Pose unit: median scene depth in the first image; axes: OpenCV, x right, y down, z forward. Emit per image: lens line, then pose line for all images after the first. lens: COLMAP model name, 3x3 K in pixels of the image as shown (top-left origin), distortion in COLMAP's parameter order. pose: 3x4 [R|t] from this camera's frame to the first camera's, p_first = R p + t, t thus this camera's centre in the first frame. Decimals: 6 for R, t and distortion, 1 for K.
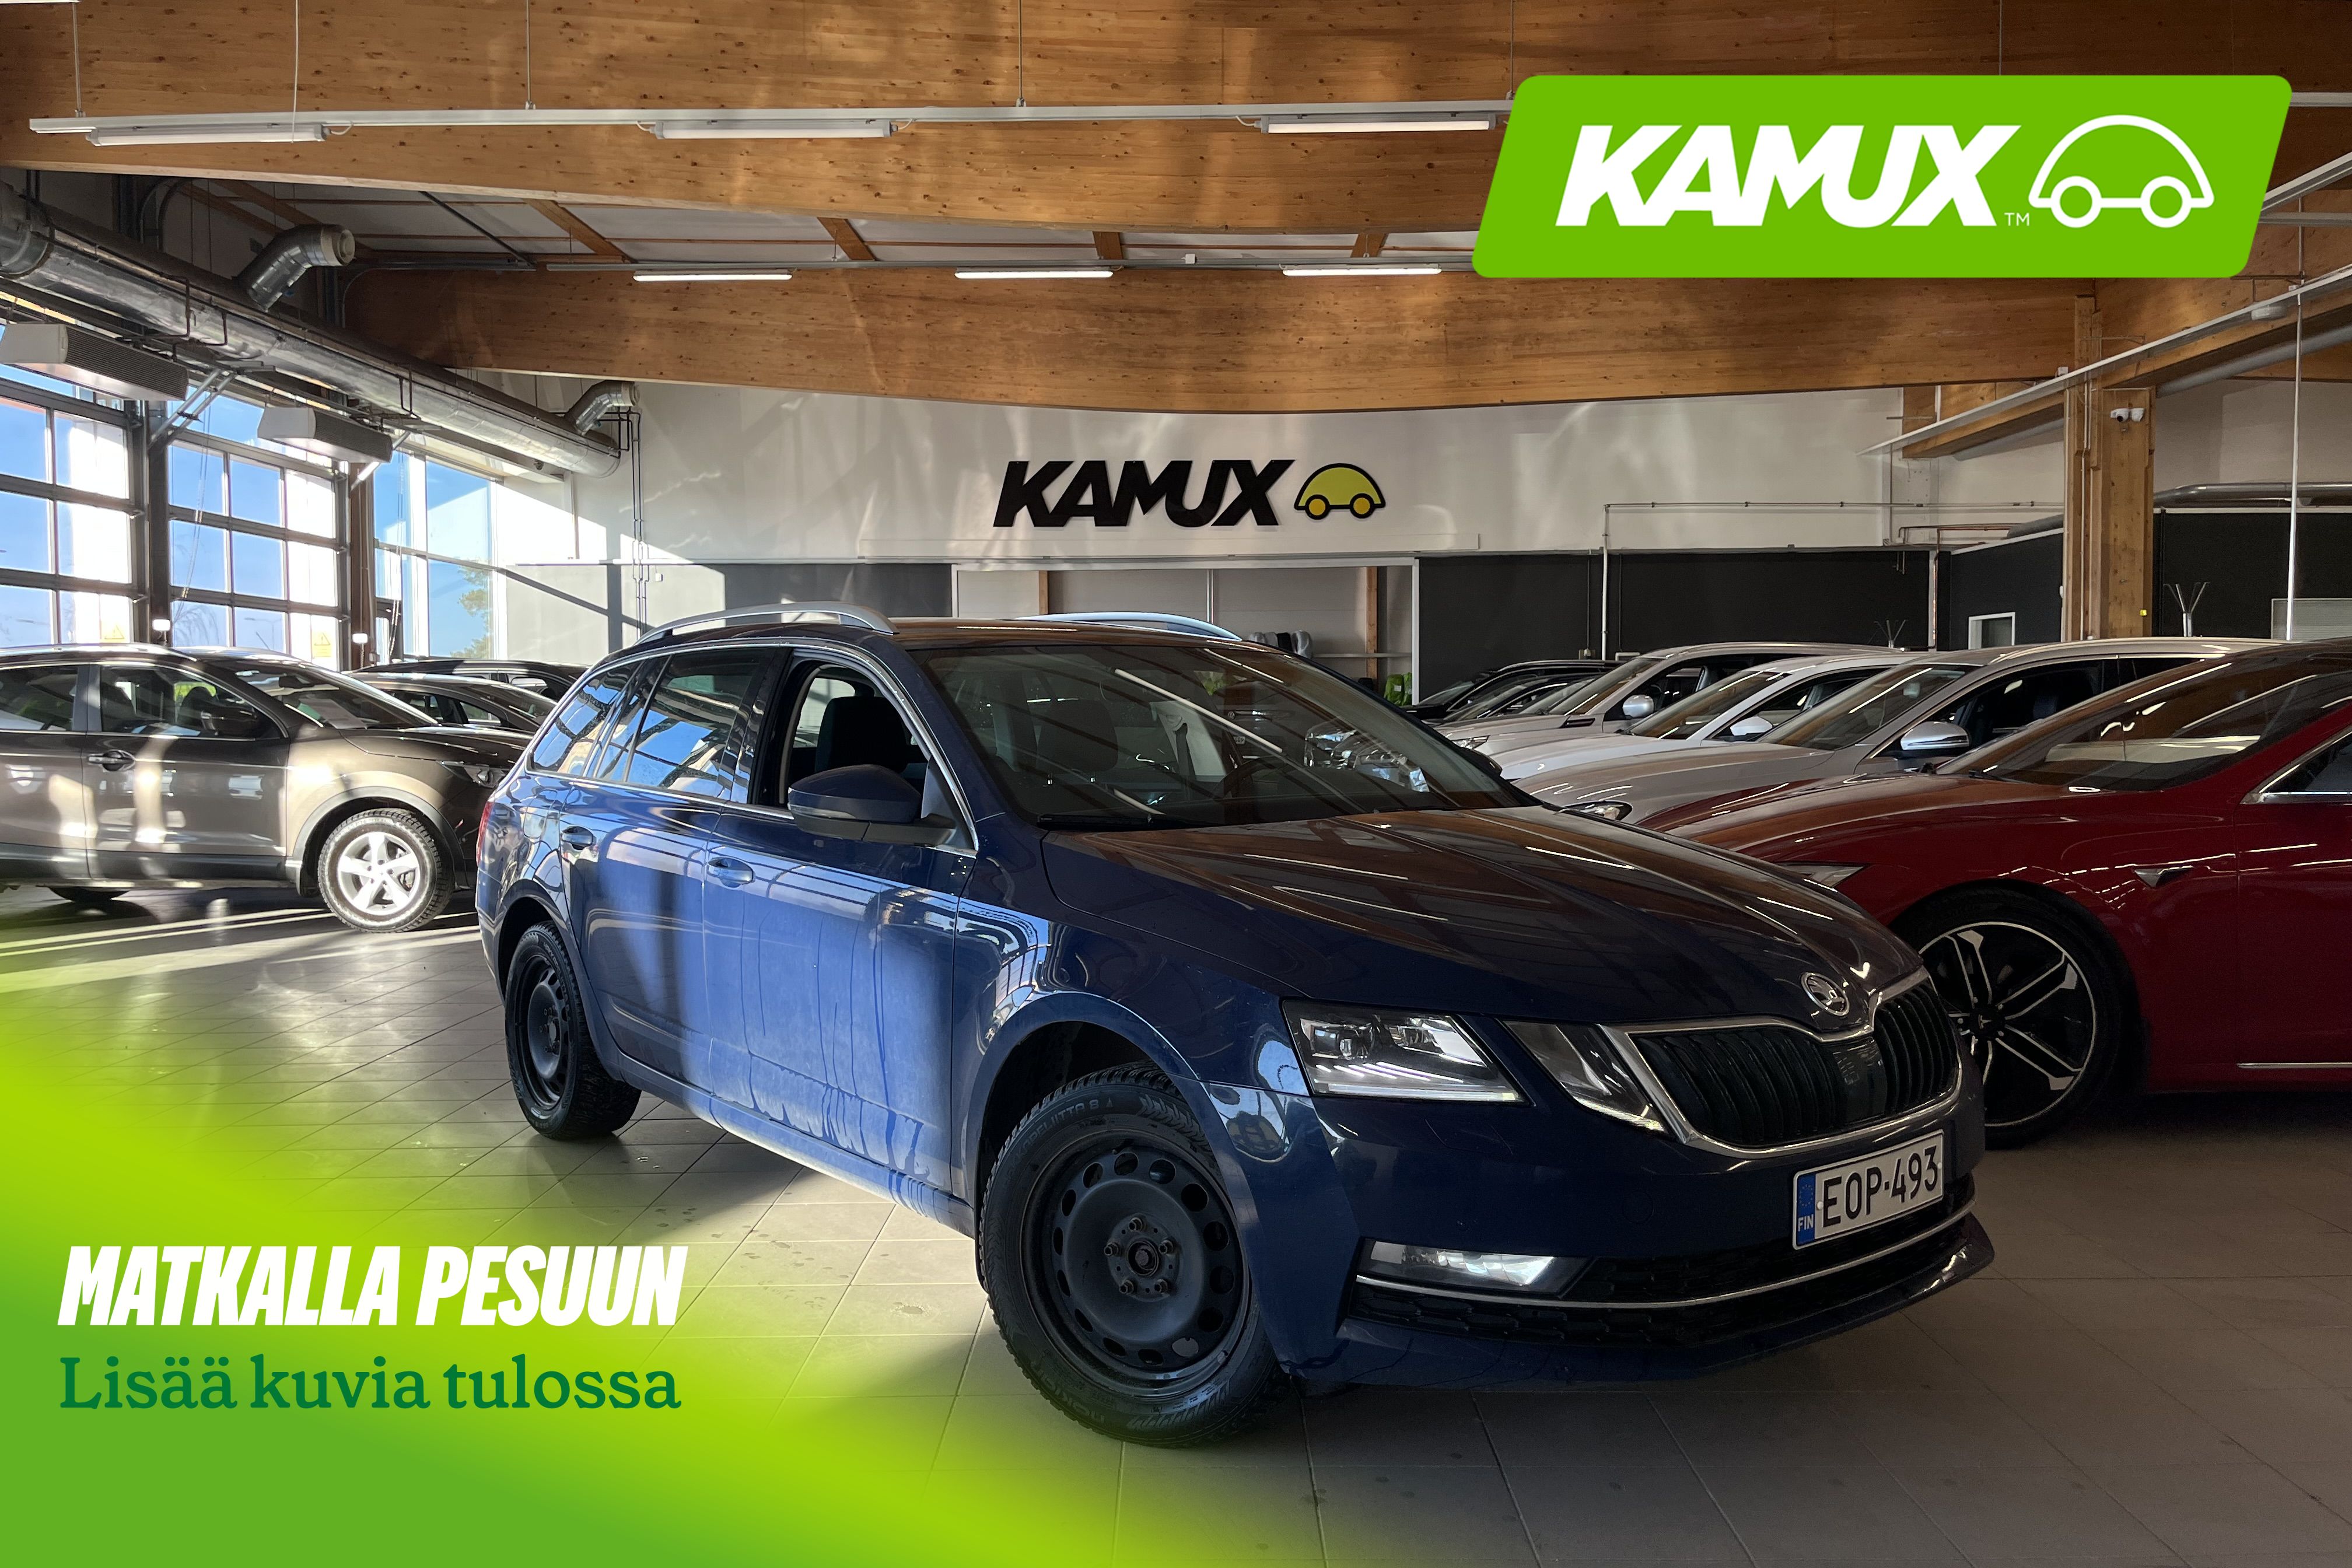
lens RADIAL K [[1756.9, 0, 1171.9], [0, 1756.9, 788.8], [0, 0, 1]] dist [0.003189, -0.034420]
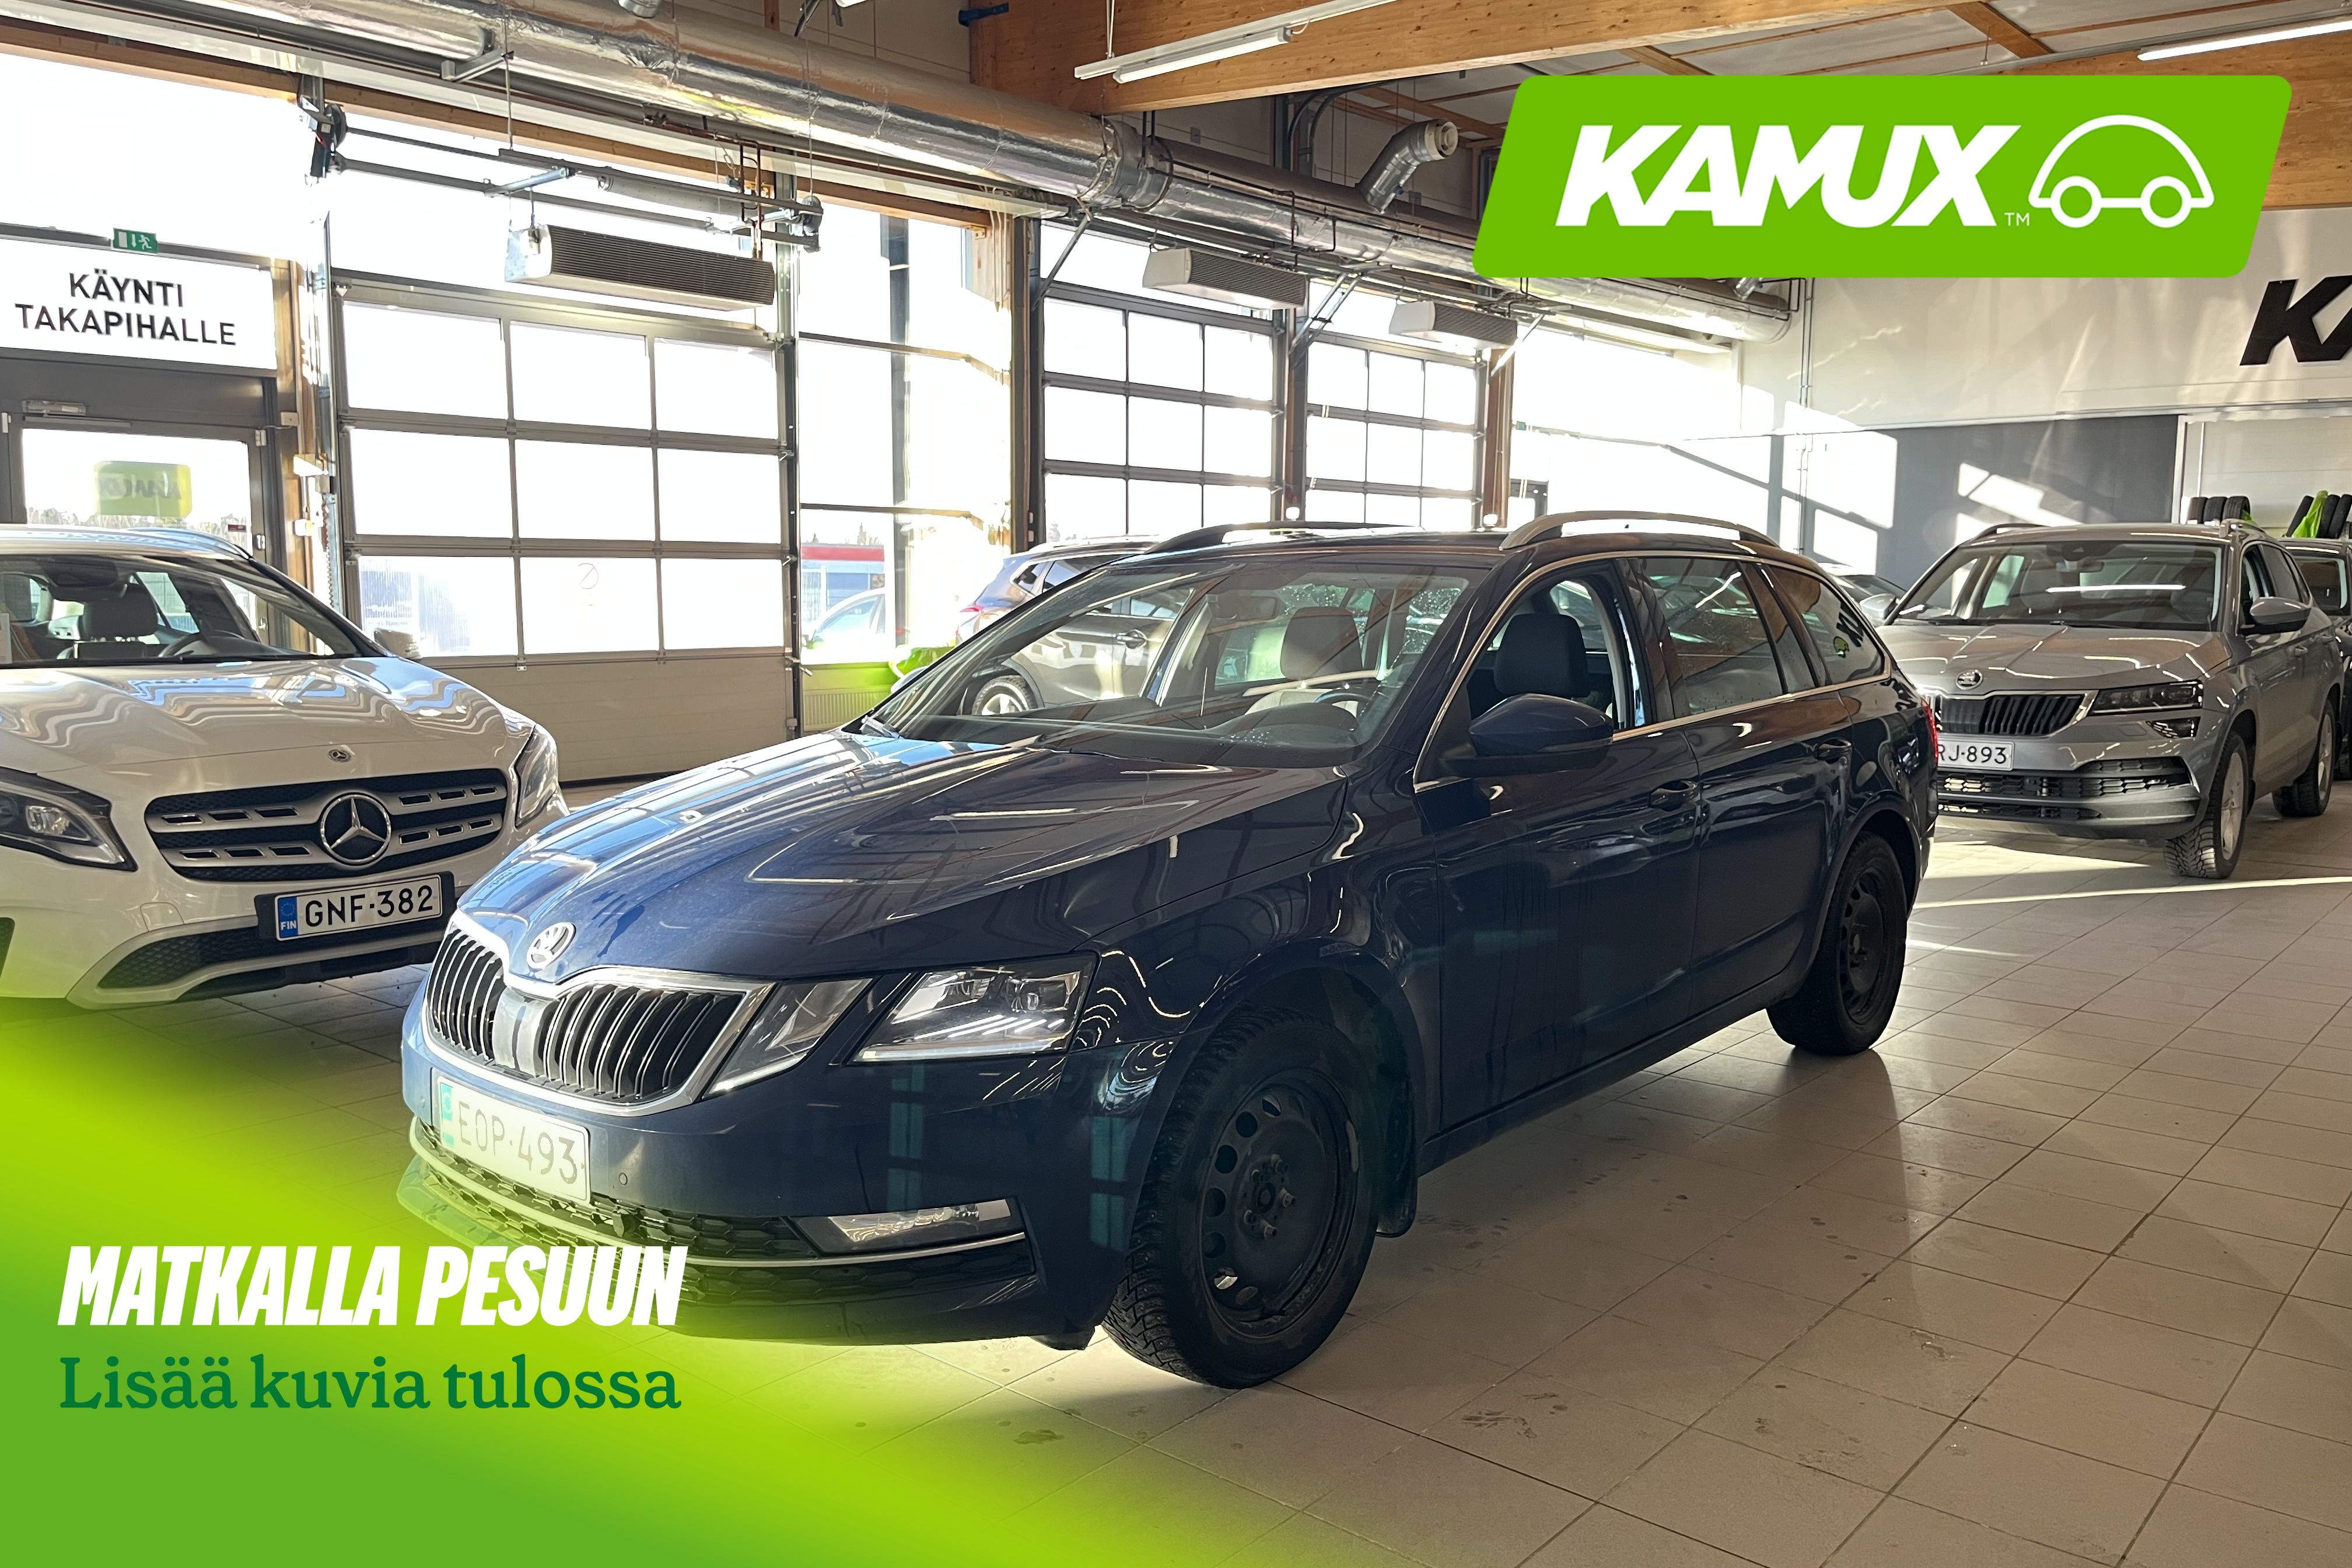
lens RADIAL K [[1756.9, 0, 1172.0], [0, 1756.9, 766.5], [0, 0, 1]] dist [0.003189, -0.034420]
pose [[0.754827, 0.074270, -0.651706, 0.076183], [-0.034036, 0.996665, 0.074160, -0.009687], [0.655040, -0.033796, 0.754838, 0.075509]]
